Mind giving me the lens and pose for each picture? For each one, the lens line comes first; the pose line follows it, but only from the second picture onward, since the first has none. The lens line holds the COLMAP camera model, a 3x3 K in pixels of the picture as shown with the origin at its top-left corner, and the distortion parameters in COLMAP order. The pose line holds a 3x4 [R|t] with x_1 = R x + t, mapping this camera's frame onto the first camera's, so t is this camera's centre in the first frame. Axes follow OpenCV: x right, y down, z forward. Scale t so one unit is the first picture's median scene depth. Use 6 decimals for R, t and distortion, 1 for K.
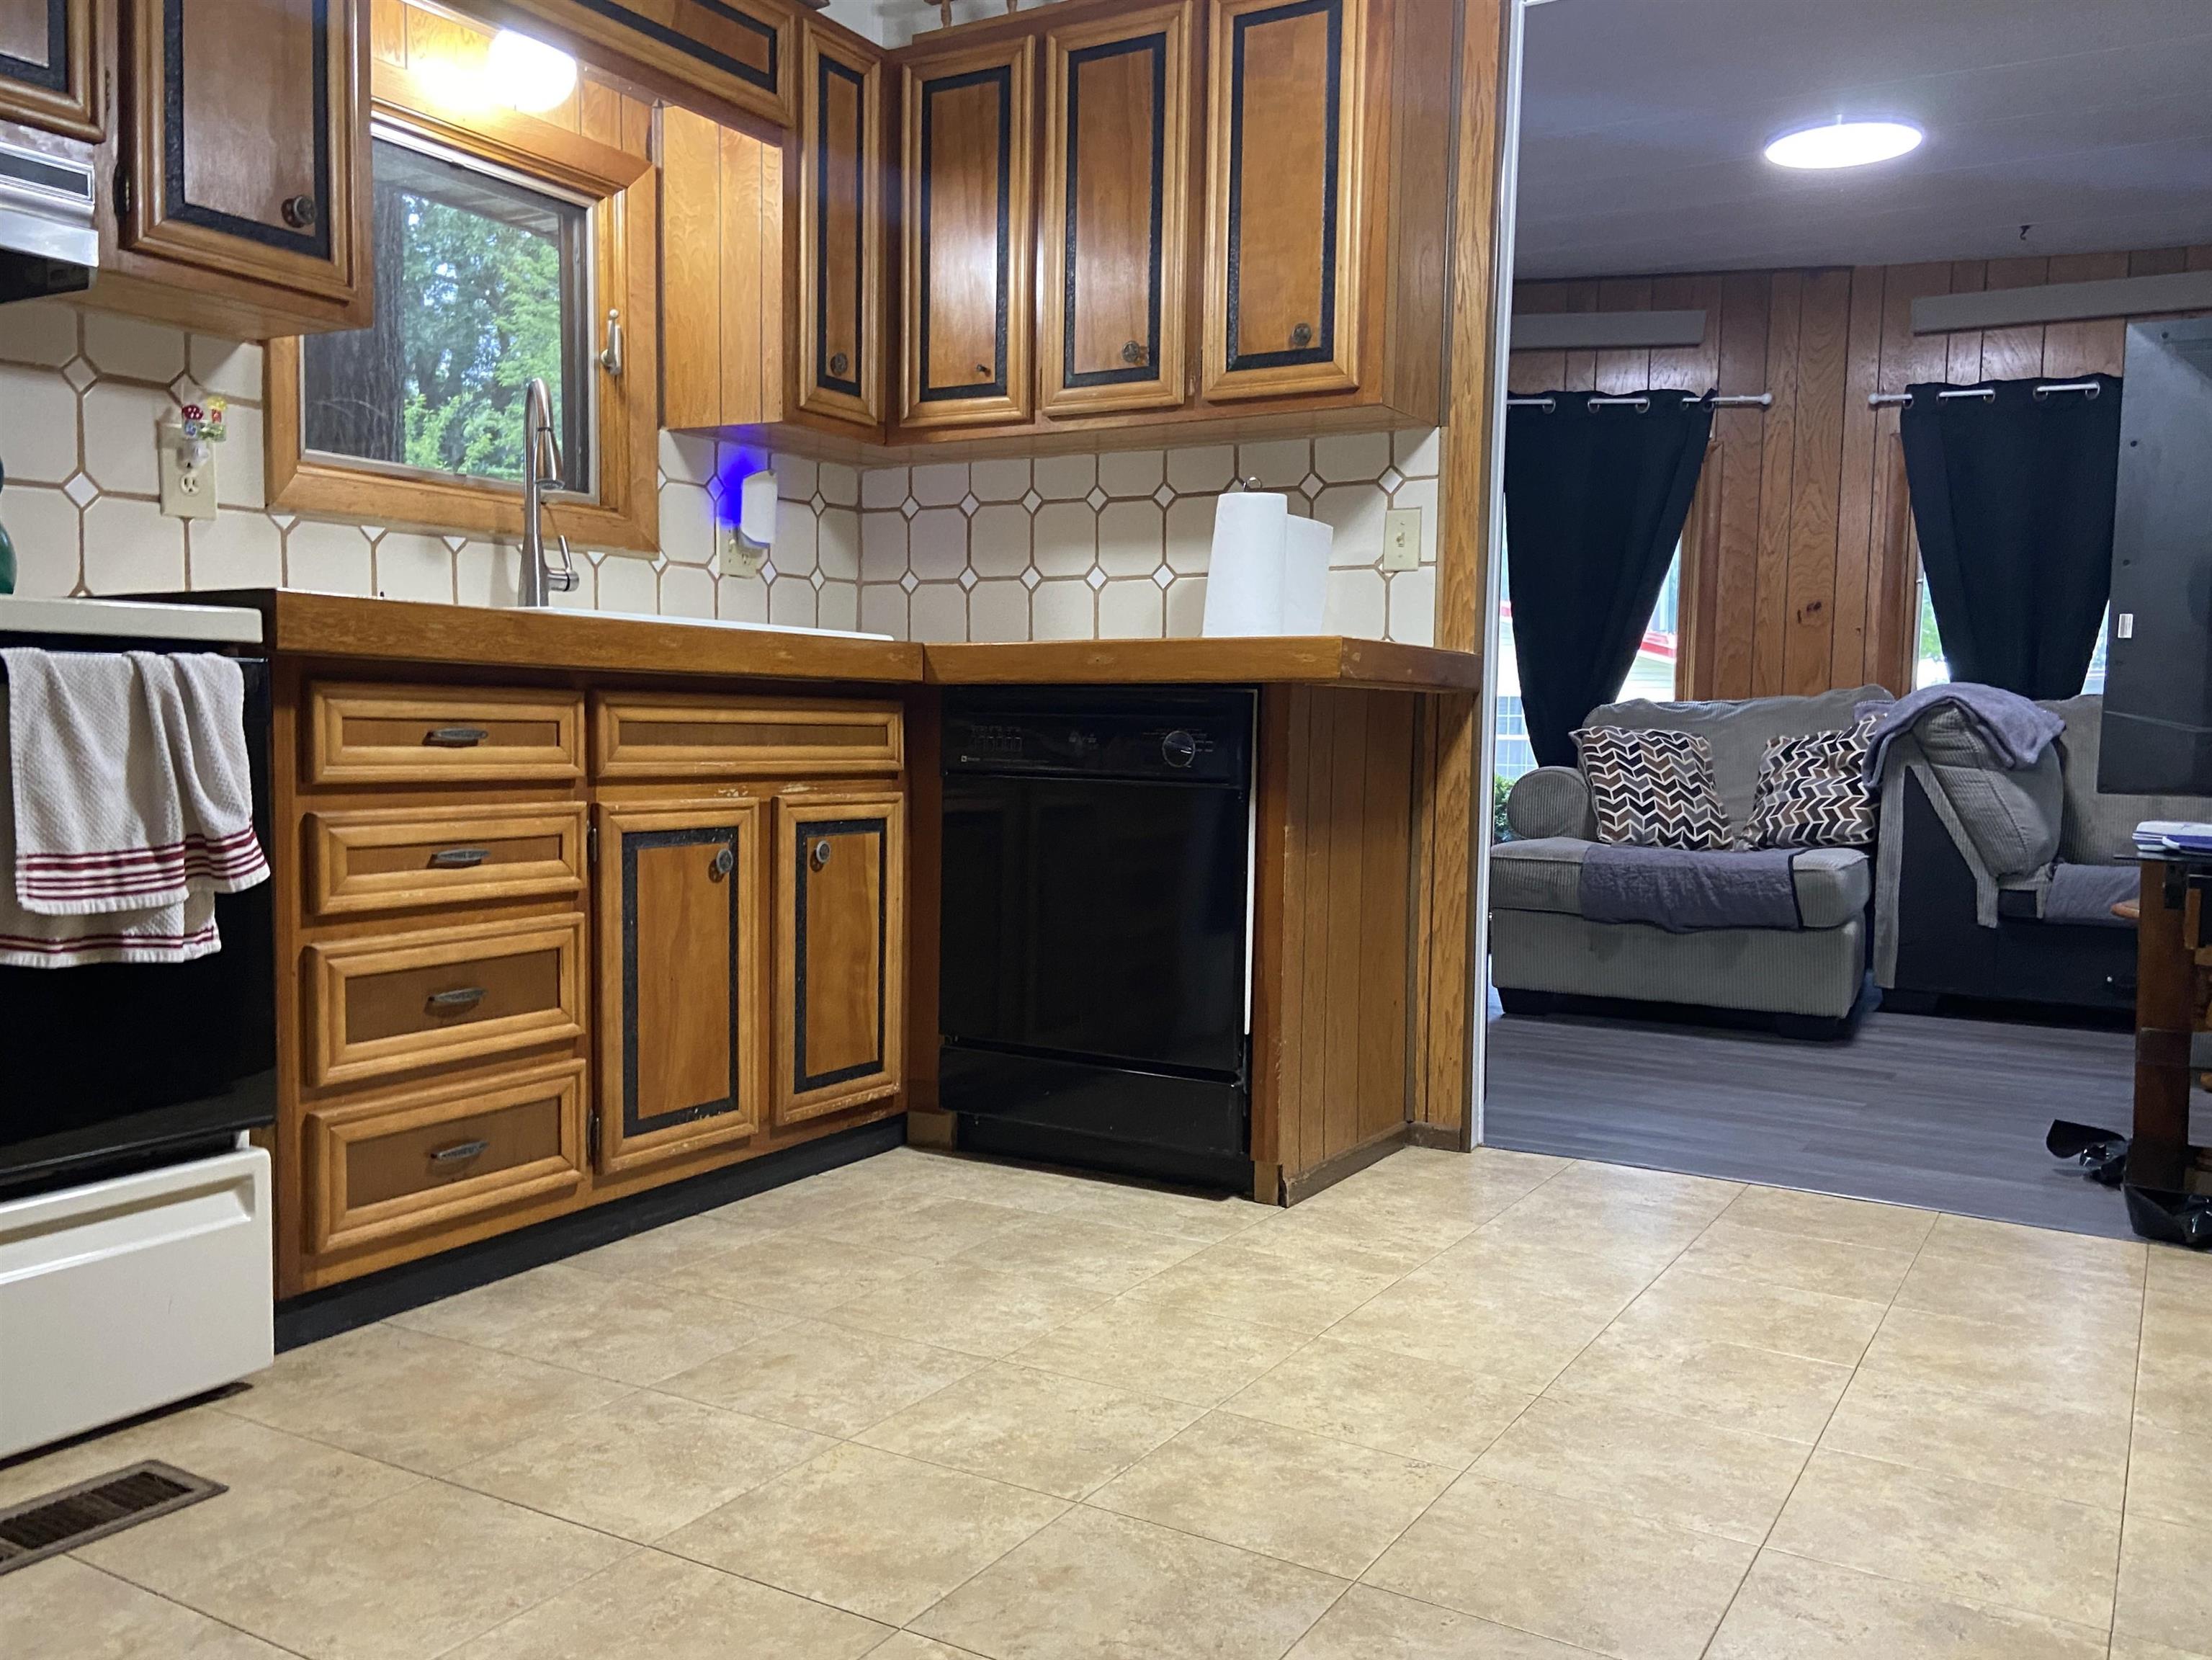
lens RADIAL K [[1813.4, 0, 1106.0], [0, 1813.4, 830.0], [0, 0, 1]] dist [0.110306, -0.108230]
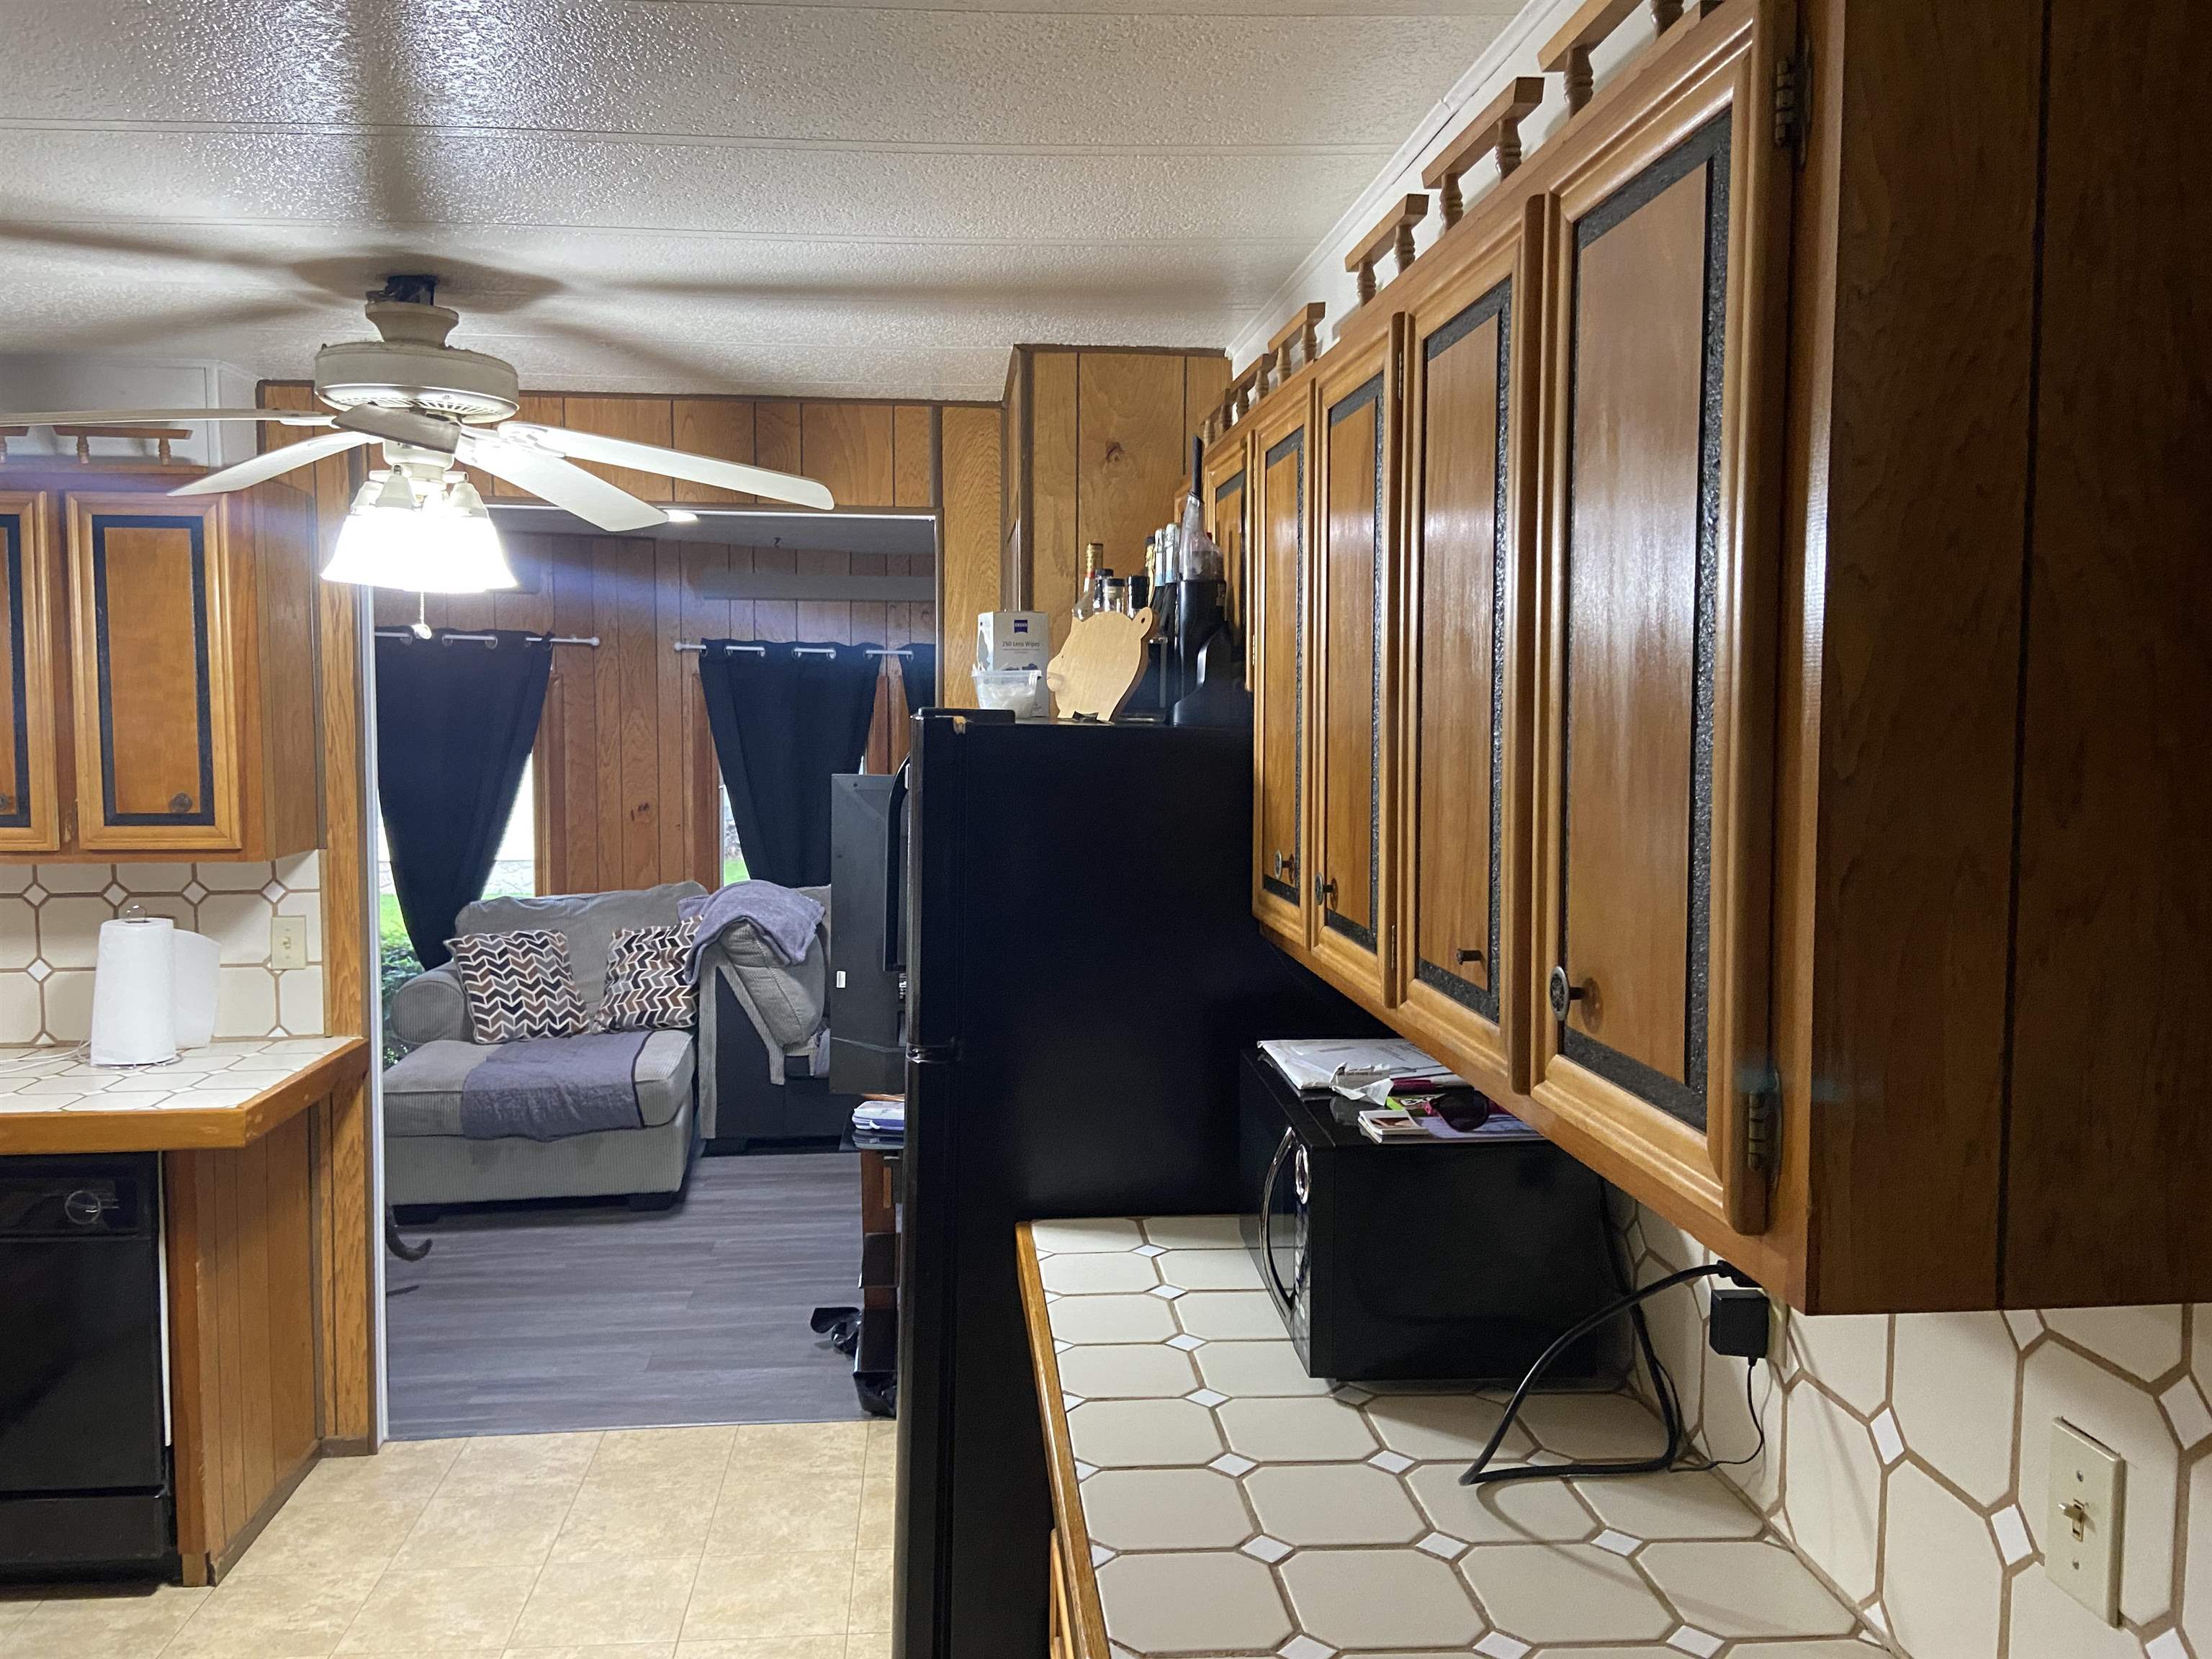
lens RADIAL K [[1644.3, 0, 1086.5], [0, 1644.3, 827.9], [0, 0, 1]] dist [0.123557, -0.157097]
pose [[0.814177, -0.052782, 0.578213, -0.024606], [0.043121, 0.998606, 0.030439, -0.161467], [-0.579013, 0.000151, 0.815318, -0.107541]]
